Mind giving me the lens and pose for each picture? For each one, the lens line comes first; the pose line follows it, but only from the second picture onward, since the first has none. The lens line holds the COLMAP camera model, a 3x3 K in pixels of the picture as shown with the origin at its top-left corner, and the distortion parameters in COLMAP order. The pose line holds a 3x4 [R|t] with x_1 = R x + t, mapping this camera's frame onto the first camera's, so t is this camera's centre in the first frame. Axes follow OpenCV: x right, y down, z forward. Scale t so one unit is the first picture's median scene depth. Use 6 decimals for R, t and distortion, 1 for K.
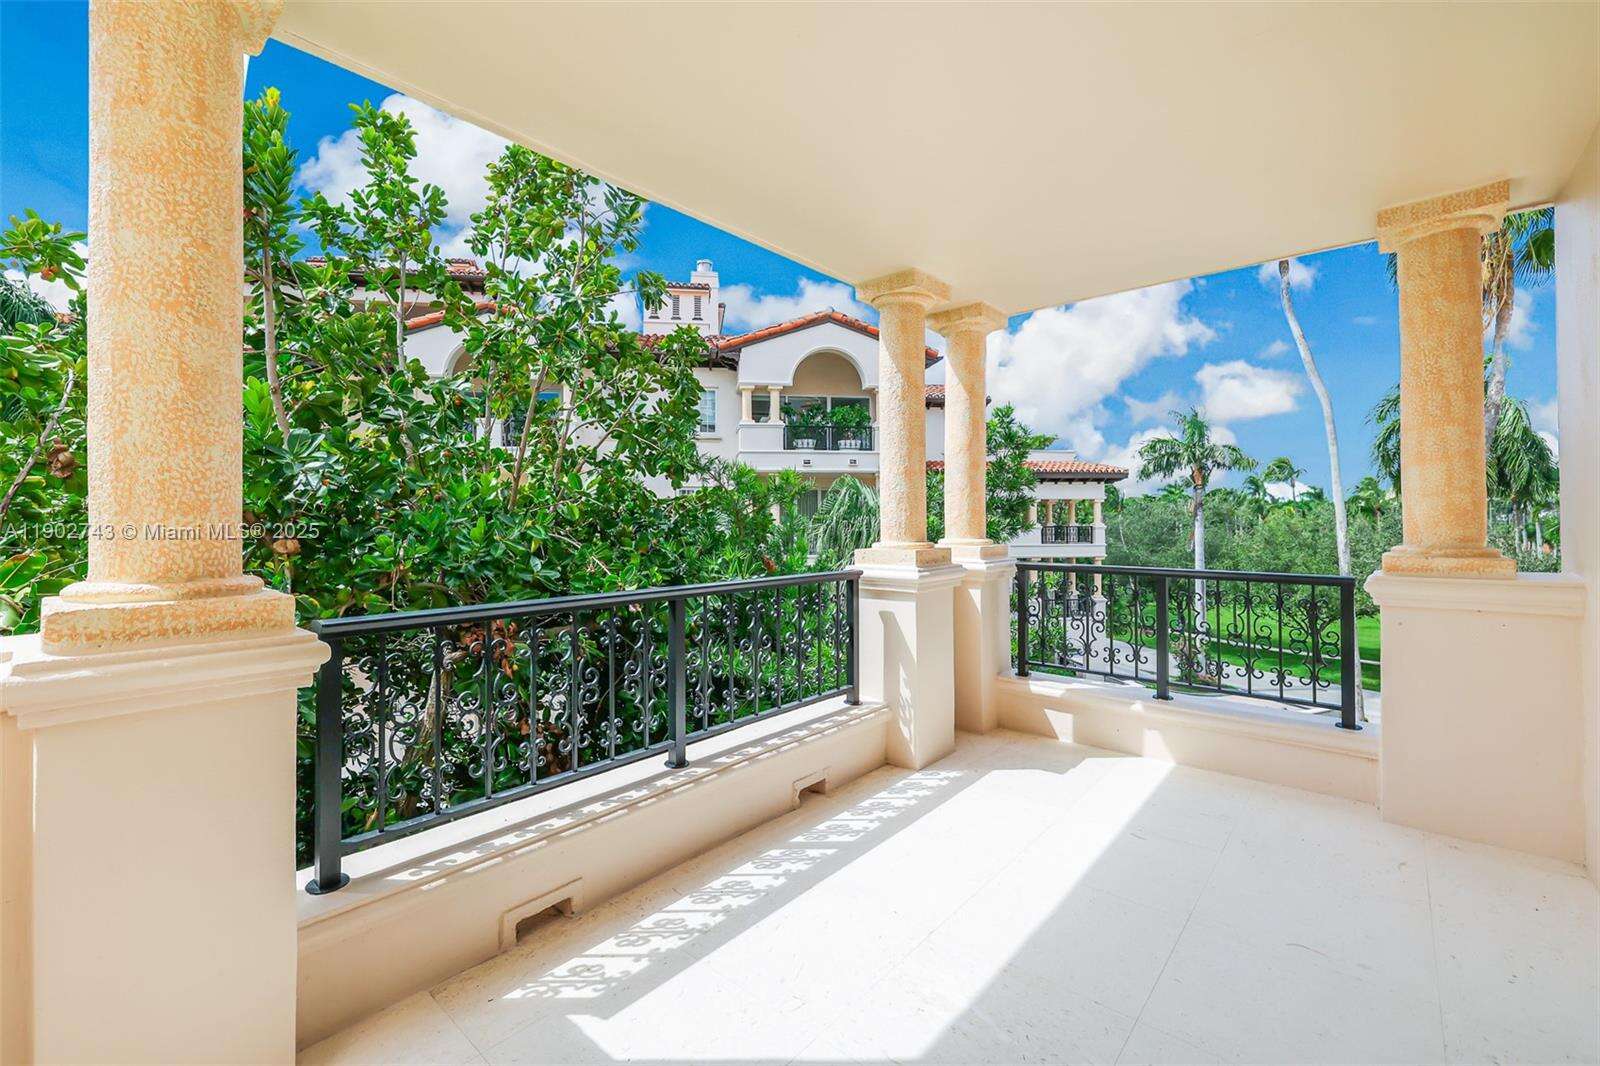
lens RADIAL K [[683.0, 0, 796.7], [0, 683.0, 524.0], [0, 0, 1]] dist [-0.001838, -0.000589]
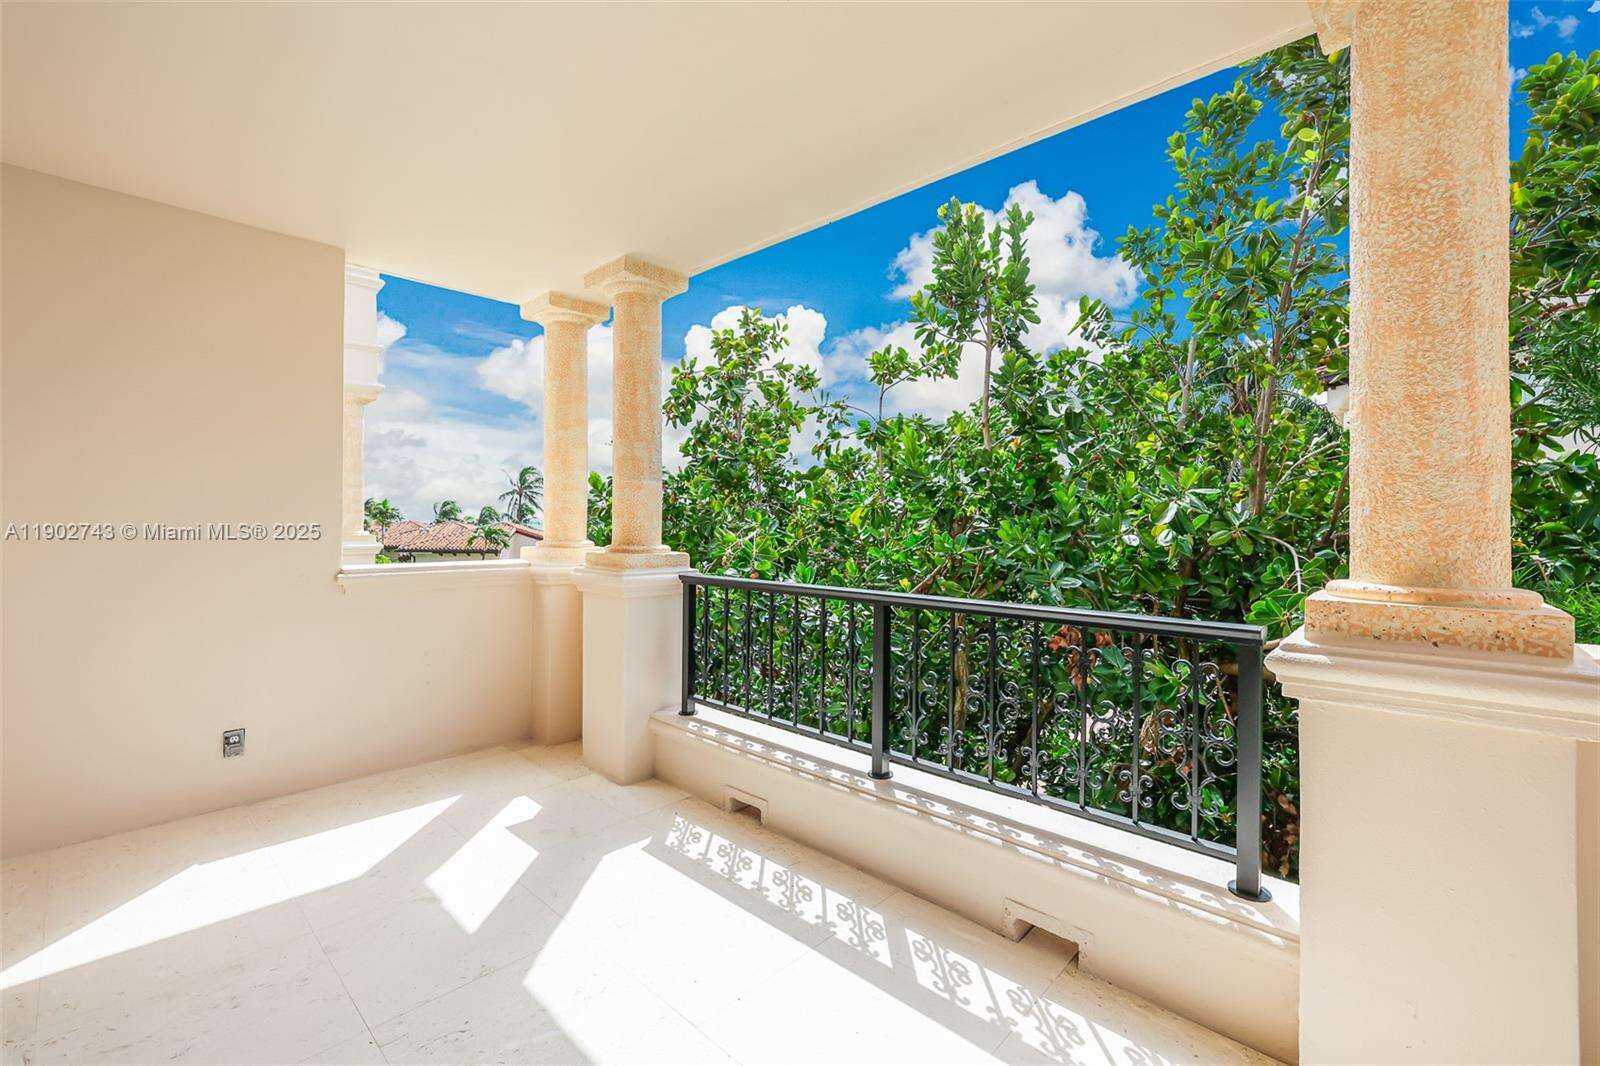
lens RADIAL K [[683.0, 0, 788.4], [0, 683.0, 529.0], [0, 0, 1]] dist [-0.001838, -0.000589]
pose [[-0.052714, 0.012888, -0.998526, 0.874044], [-0.011594, 0.999841, 0.013517, -0.011073], [0.998542, 0.012289, -0.052556, 1.001301]]
